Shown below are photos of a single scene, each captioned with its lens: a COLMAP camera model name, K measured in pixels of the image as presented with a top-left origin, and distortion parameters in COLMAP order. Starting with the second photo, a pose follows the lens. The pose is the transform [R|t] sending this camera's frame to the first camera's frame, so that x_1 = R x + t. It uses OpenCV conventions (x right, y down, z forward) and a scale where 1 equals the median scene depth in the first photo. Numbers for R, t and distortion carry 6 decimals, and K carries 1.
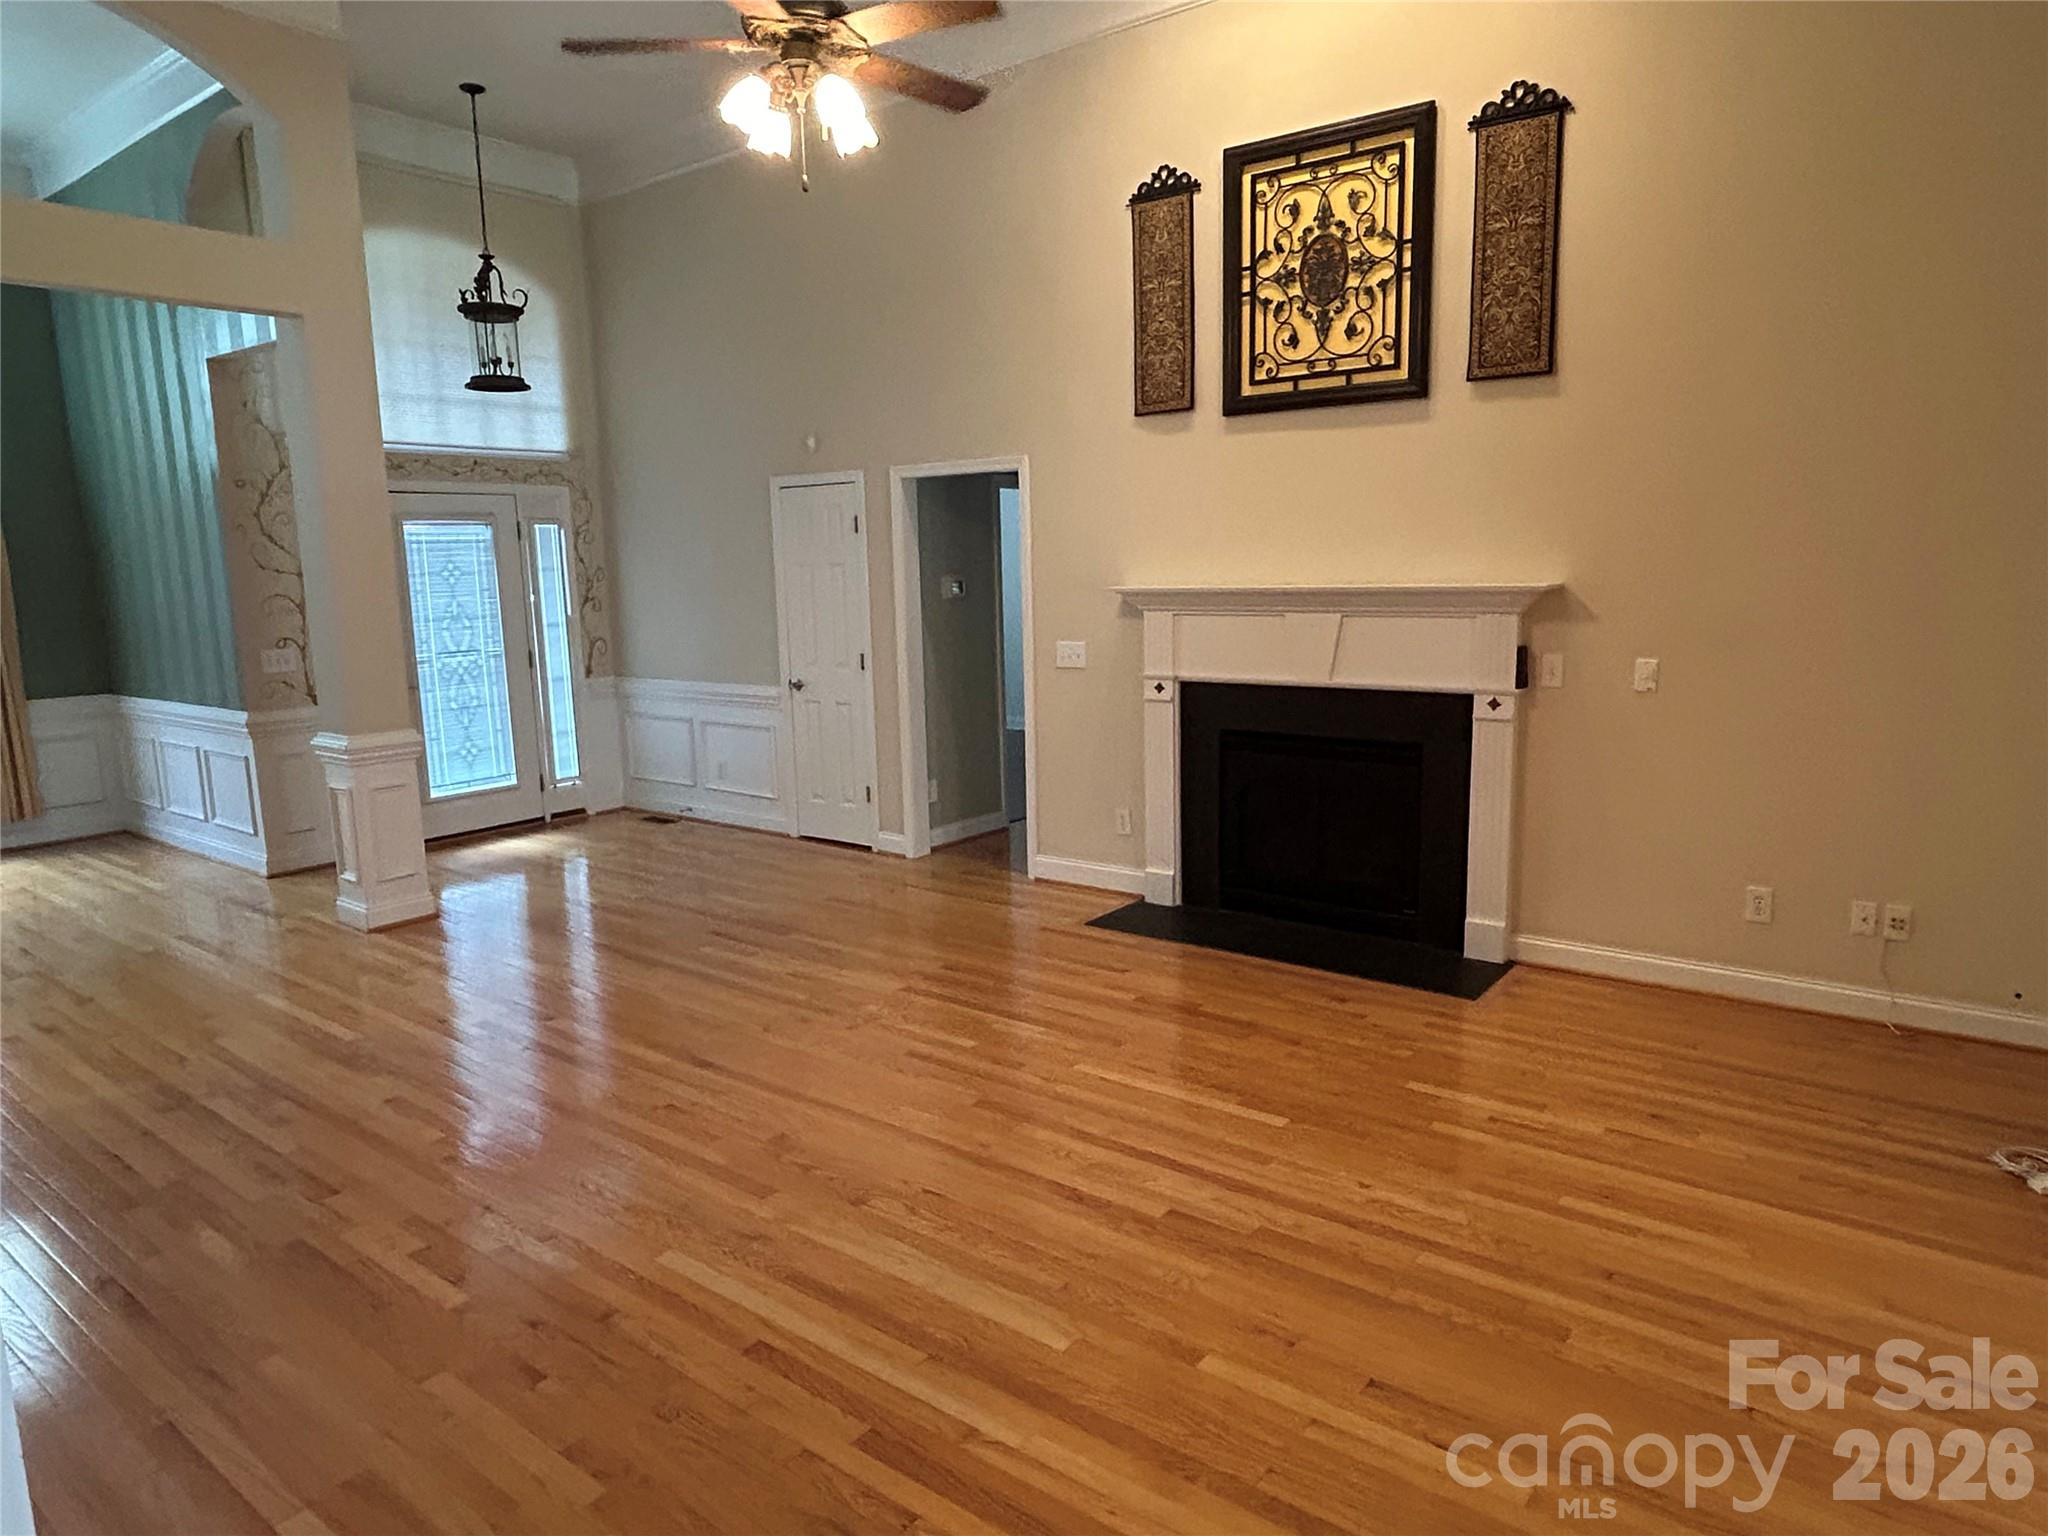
lens RADIAL K [[1269.1, 0, 1022.2], [0, 1269.1, 771.3], [0, 0, 1]] dist [0.003888, -0.008711]
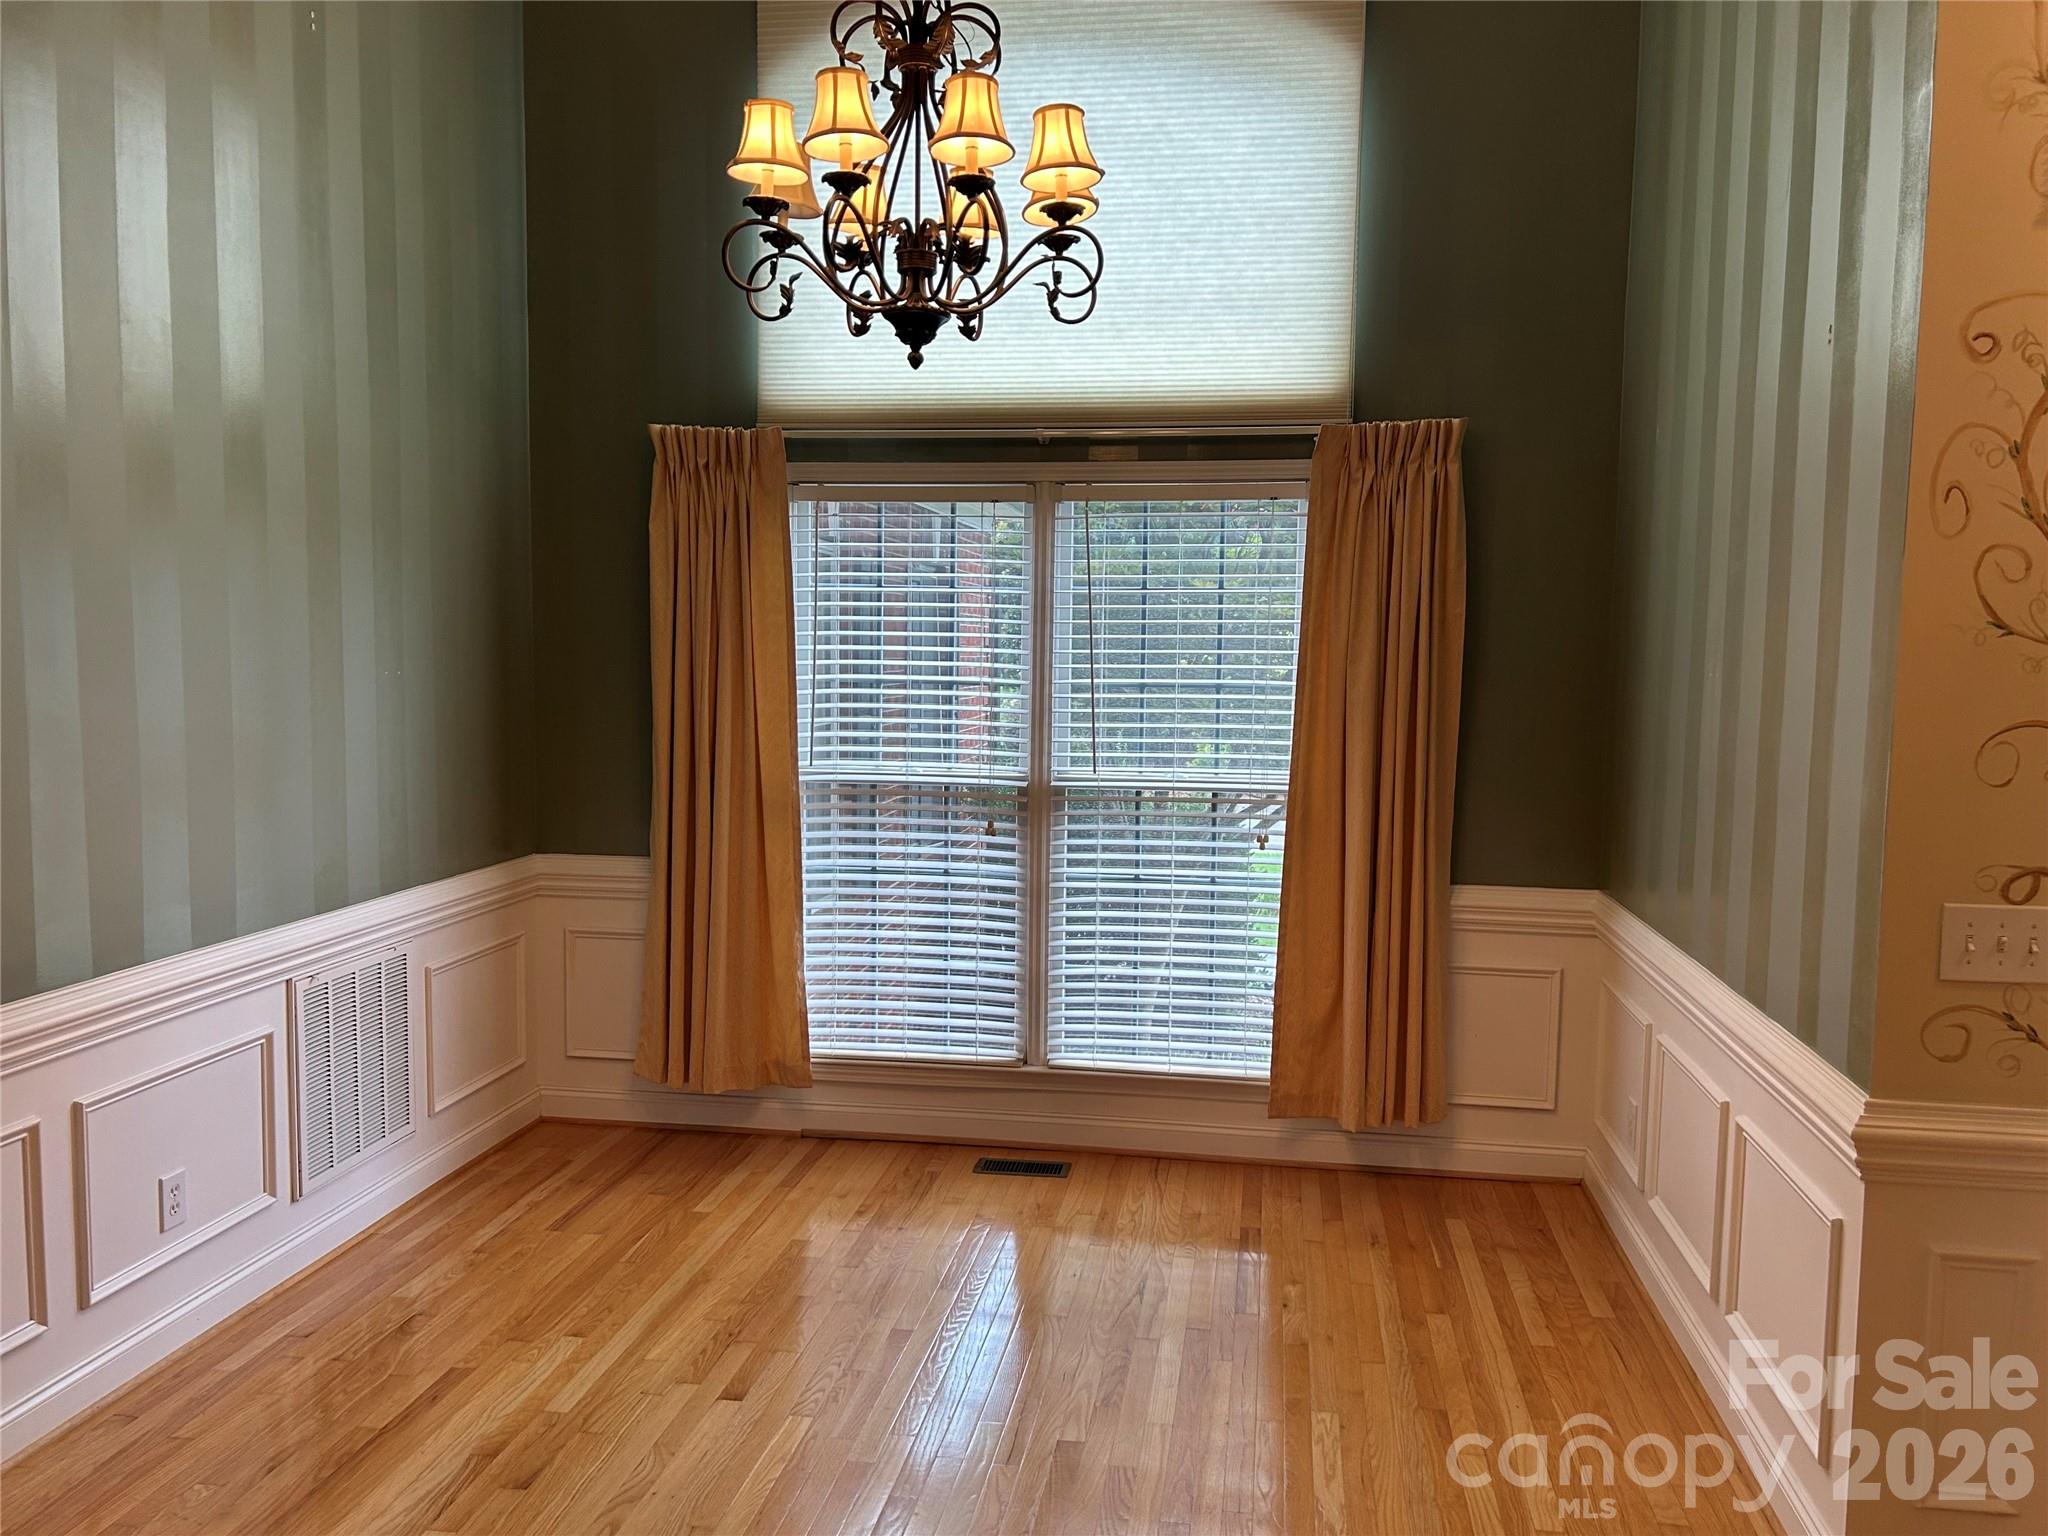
lens RADIAL K [[1571.2, 0, 1027.4], [0, 1571.2, 775.8], [0, 0, 1]] dist [0.049753, -0.061001]
pose [[0.489674, 0.103265, -0.865769, -0.503323], [-0.166739, 0.985726, 0.023266, -0.126461], [0.855814, 0.132965, 0.499903, 0.814120]]
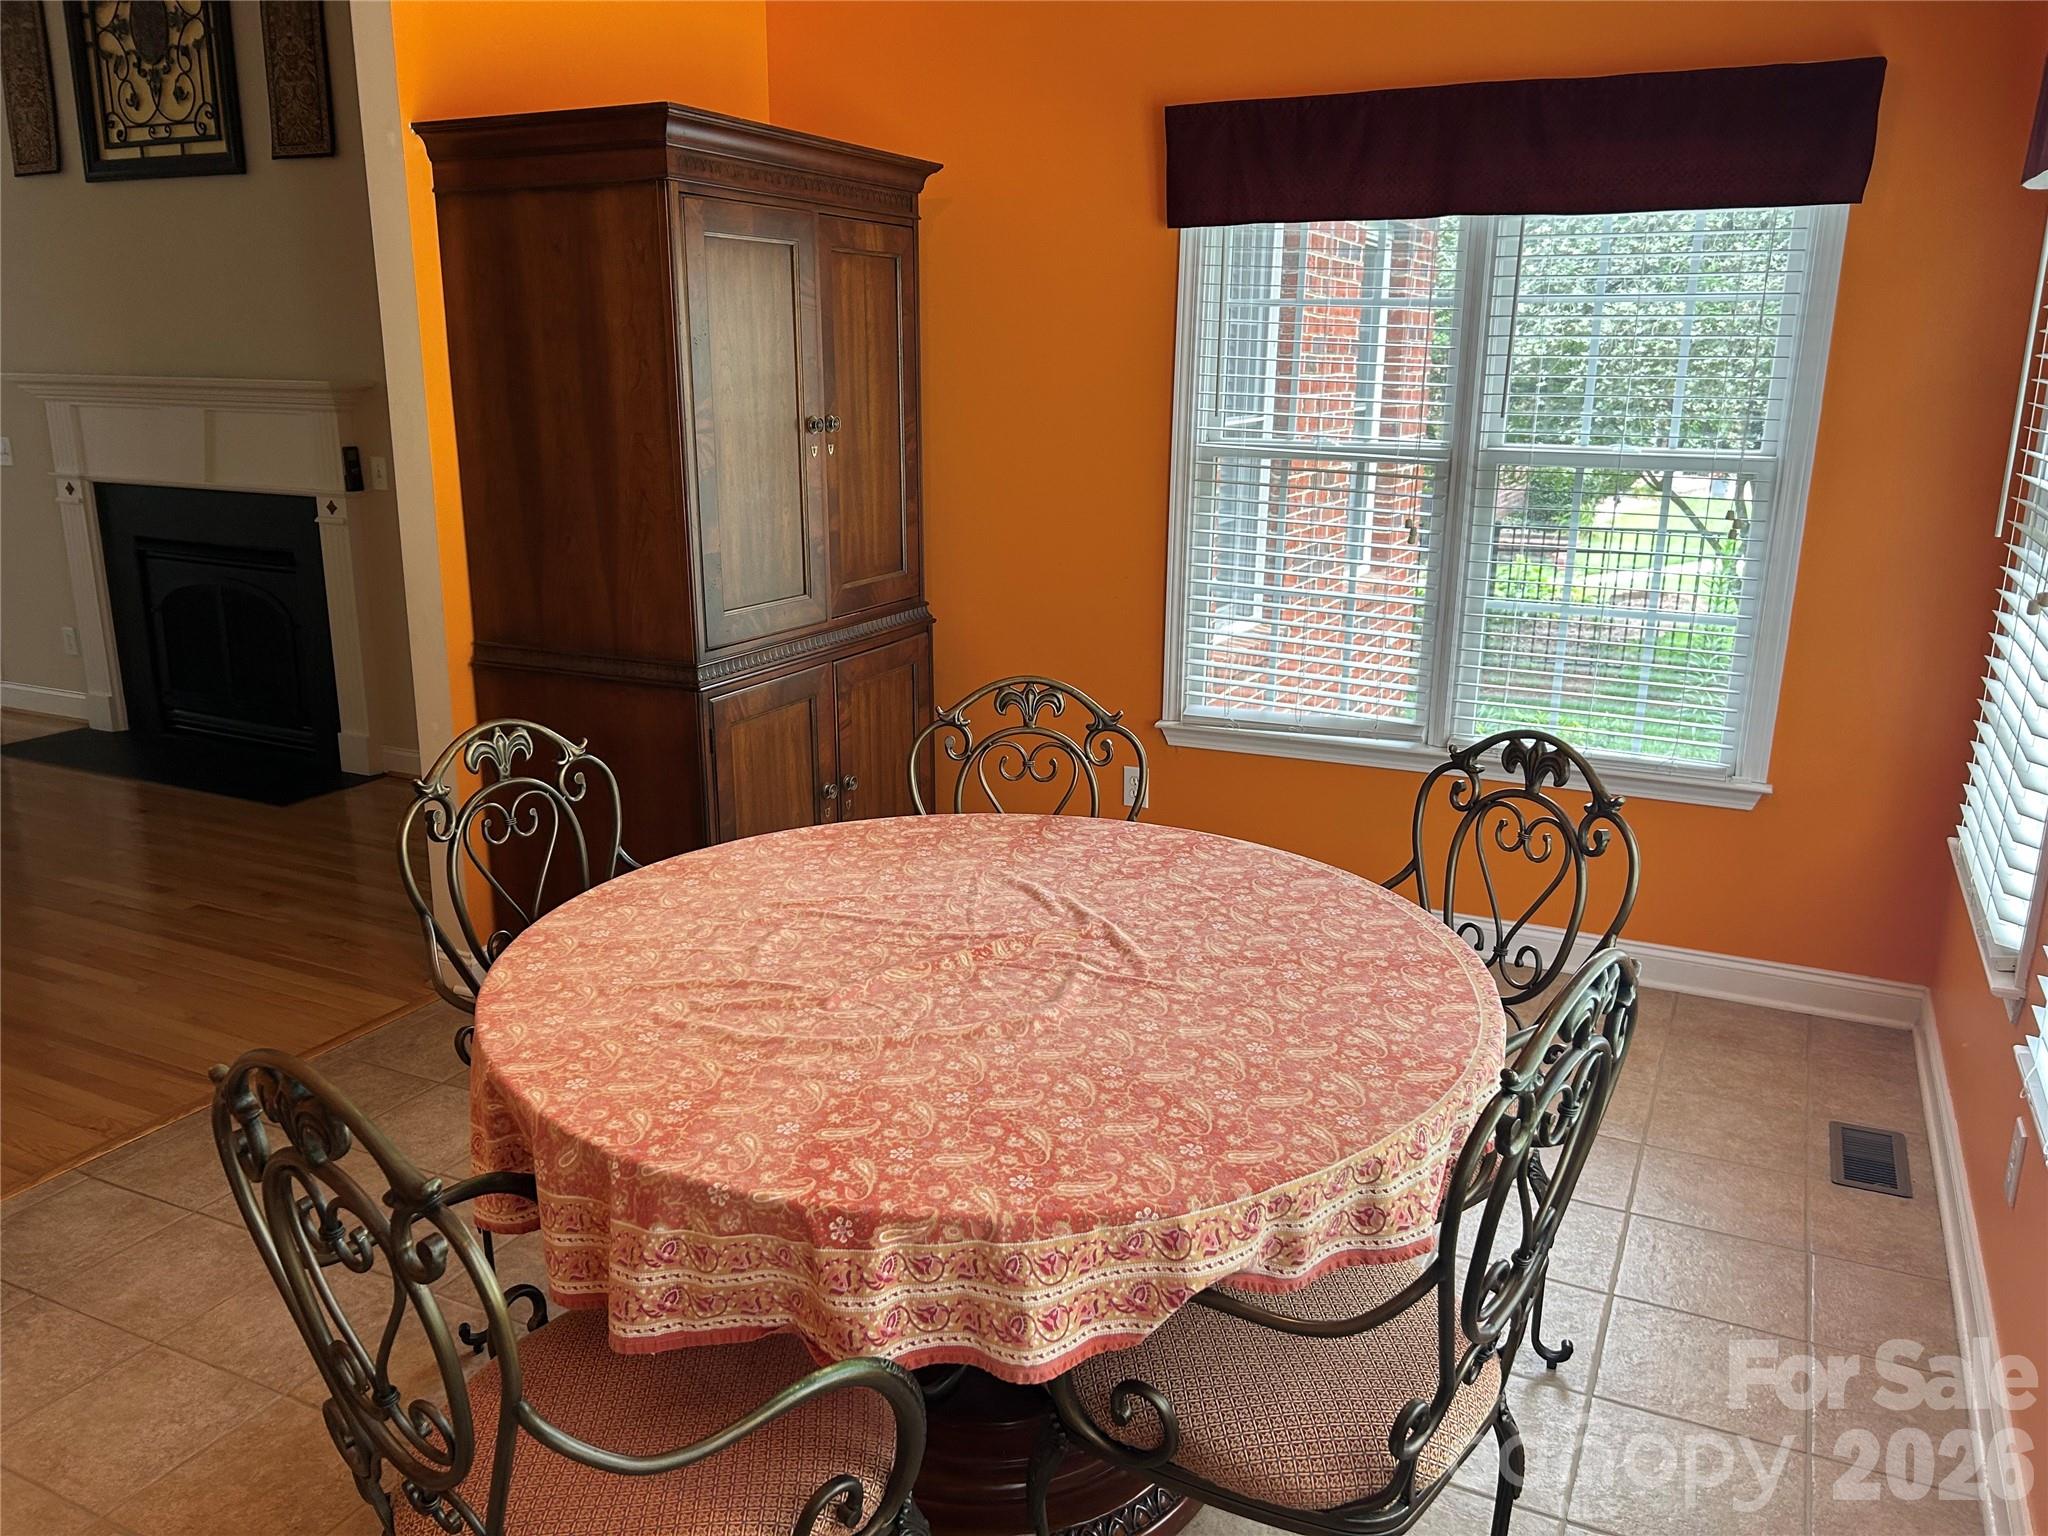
lens RADIAL K [[1571.2, 0, 1005.4], [0, 1571.2, 775.9], [0, 0, 1]] dist [0.049753, -0.061001]
pose [[0.979590, -0.021512, 0.199852, 0.586668], [0.002755, 0.995600, 0.093661, 0.037015], [-0.200988, -0.091198, 0.975339, -0.276272]]
